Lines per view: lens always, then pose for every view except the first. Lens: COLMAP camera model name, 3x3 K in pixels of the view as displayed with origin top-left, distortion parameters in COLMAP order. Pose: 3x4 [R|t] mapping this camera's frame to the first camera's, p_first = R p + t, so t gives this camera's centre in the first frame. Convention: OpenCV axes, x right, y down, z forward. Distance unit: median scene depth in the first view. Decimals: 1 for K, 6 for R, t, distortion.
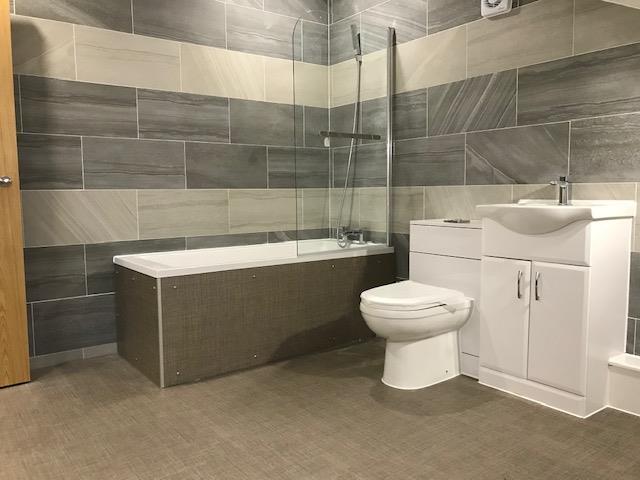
lens RADIAL K [[529.0, 0, 316.2], [0, 529.0, 238.0], [0, 0, 1]] dist [0.045777, -0.048754]
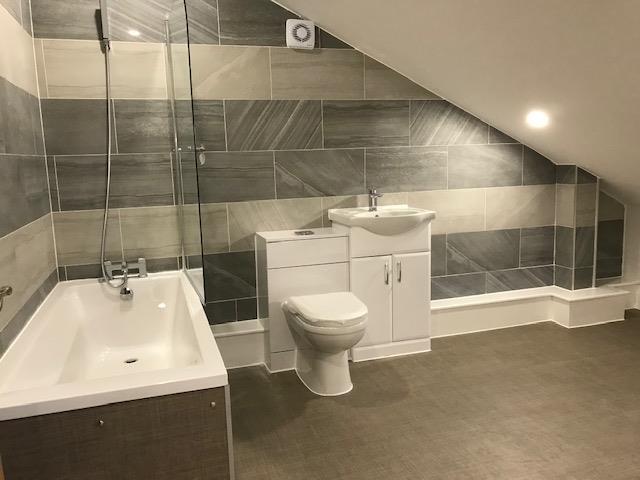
lens RADIAL K [[529.0, 0, 317.2], [0, 529.0, 241.9], [0, 0, 1]] dist [0.045777, -0.048754]
pose [[0.326586, -0.148188, 0.933478, -0.772262], [0.112383, 0.986715, 0.117321, -0.143833], [-0.938462, 0.066592, 0.338901, 0.620136]]
